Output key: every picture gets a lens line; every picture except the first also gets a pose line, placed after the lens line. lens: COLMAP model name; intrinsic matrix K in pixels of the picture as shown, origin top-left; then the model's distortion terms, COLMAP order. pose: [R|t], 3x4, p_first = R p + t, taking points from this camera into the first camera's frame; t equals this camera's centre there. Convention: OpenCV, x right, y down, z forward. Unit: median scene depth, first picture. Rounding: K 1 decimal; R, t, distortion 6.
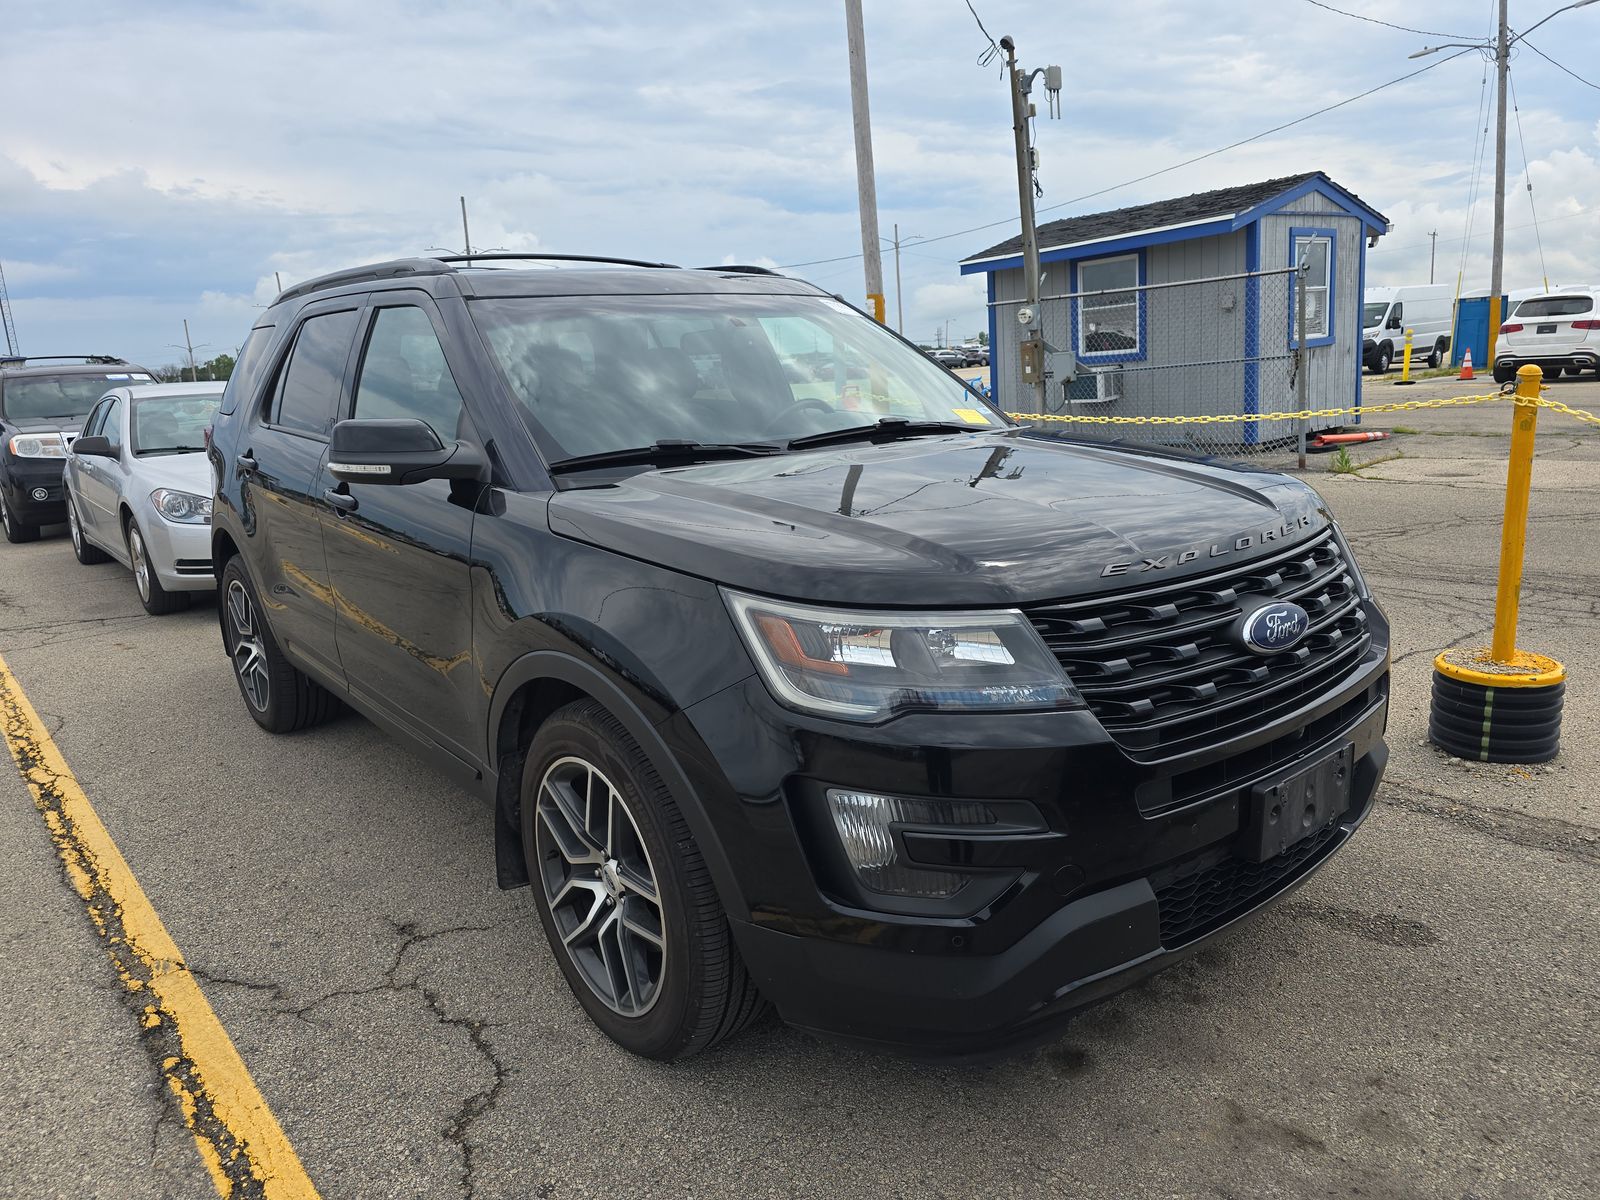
lens RADIAL K [[1087.8, 0, 792.4], [0, 1087.8, 644.9], [0, 0, 1]] dist [0.034997, -0.029413]
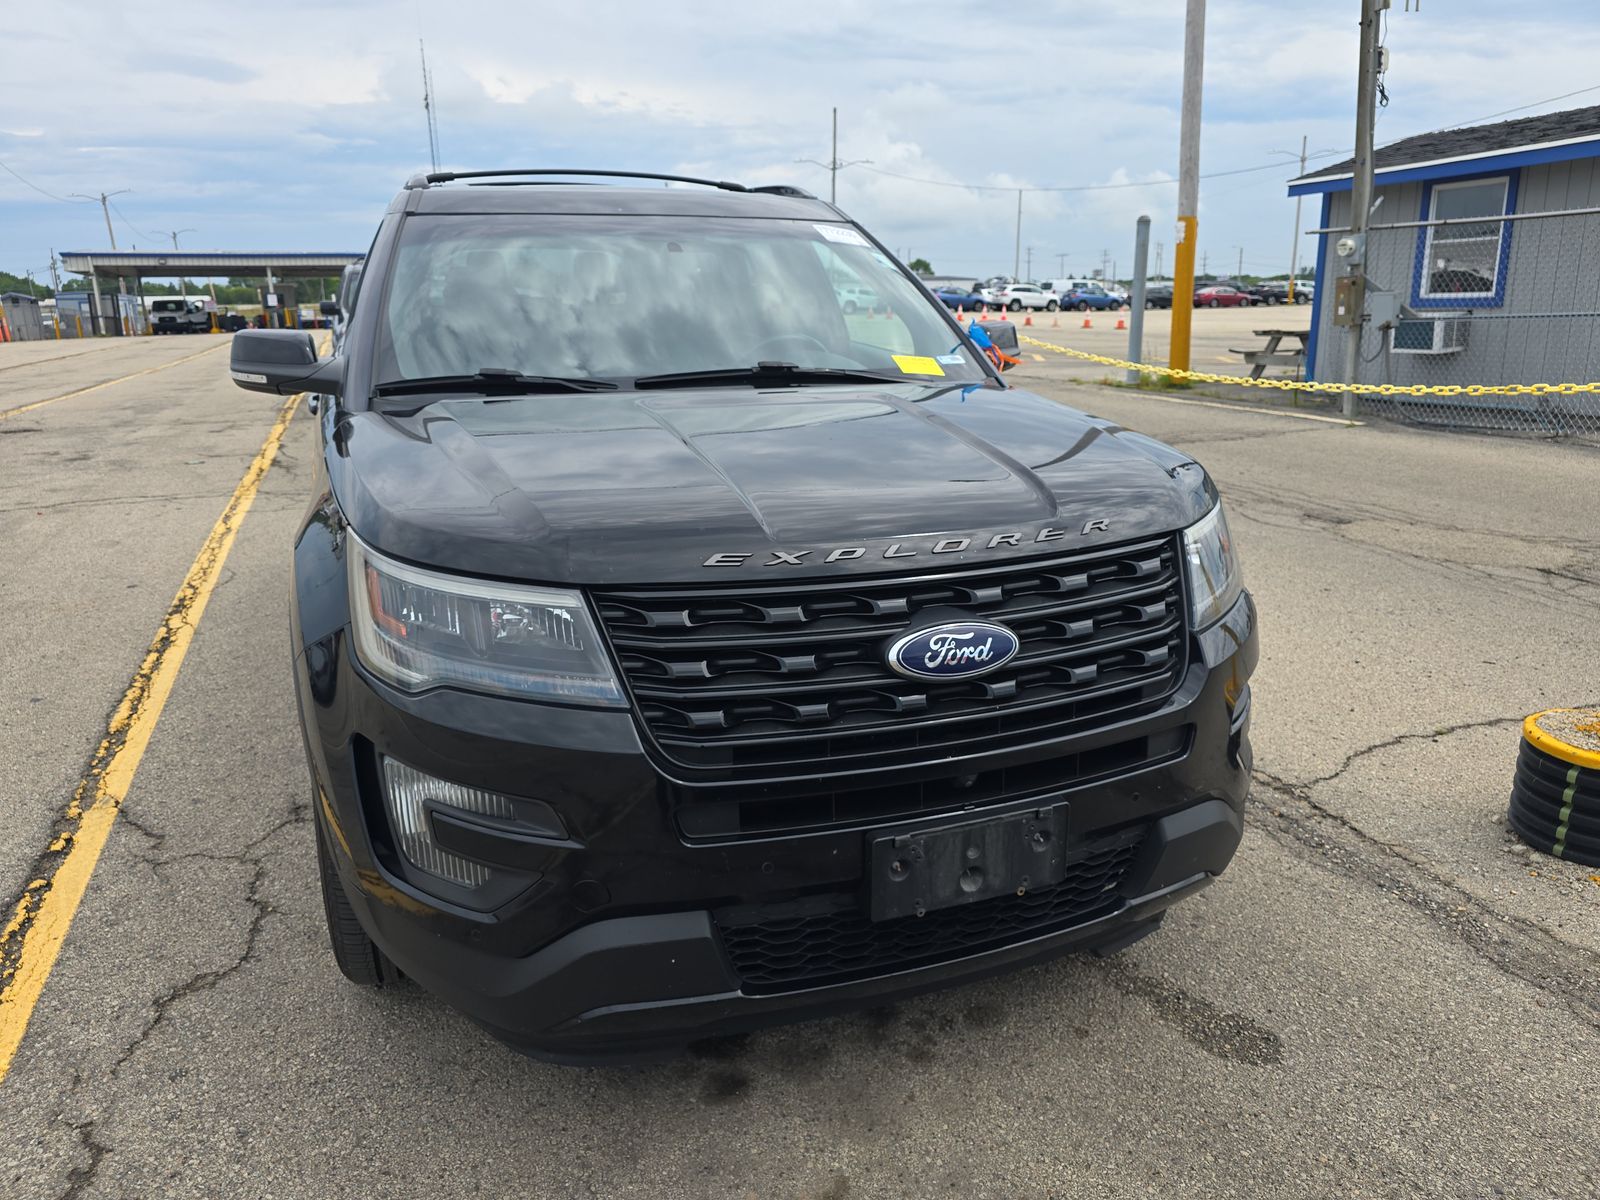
lens RADIAL K [[1087.8, 0, 783.5], [0, 1087.8, 638.1], [0, 0, 1]] dist [0.034997, -0.029413]
pose [[0.944884, 0.141066, -0.295456, 0.303394], [-0.122149, 0.989149, 0.081632, -0.041755], [0.303765, -0.041044, 0.951862, 0.093424]]
